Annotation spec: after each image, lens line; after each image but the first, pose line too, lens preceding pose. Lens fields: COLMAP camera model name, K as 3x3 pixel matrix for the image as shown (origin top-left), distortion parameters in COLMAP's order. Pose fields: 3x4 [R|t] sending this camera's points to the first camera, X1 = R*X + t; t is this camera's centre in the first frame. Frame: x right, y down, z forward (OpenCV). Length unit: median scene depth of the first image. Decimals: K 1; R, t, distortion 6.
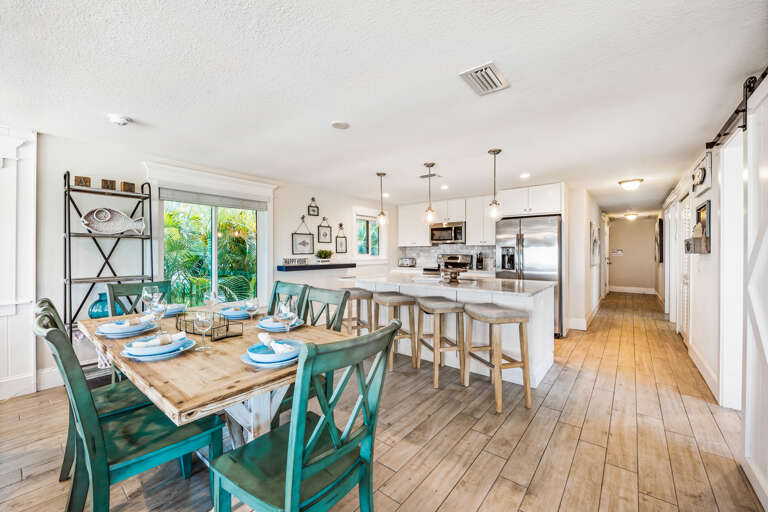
lens RADIAL K [[310.5, 0, 387.7], [0, 310.5, 252.3], [0, 0, 1]] dist [0.002591, -0.000275]
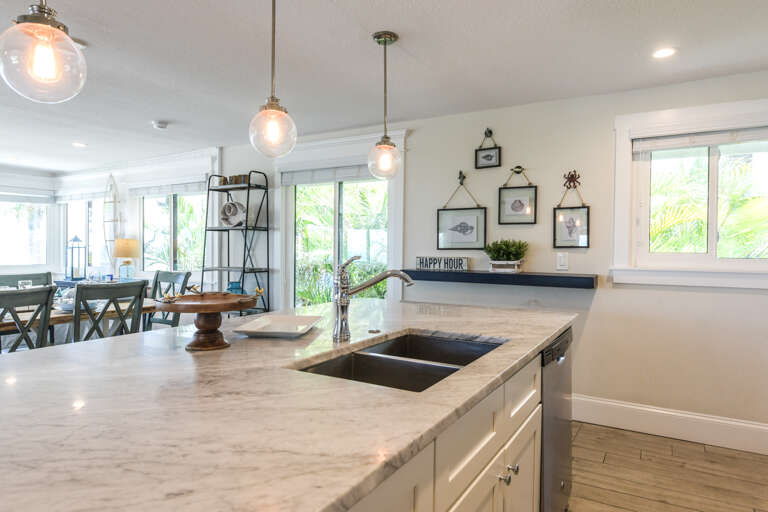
lens RADIAL K [[480.5, 0, 385.9], [0, 480.5, 253.8], [0, 0, 1]] dist [0.001610, 0.000087]
pose [[0.142277, 0.014622, -0.989719, 0.452035], [-0.007992, 0.999875, 0.013623, 0.003236], [0.989795, 0.005972, 0.142376, 0.732229]]
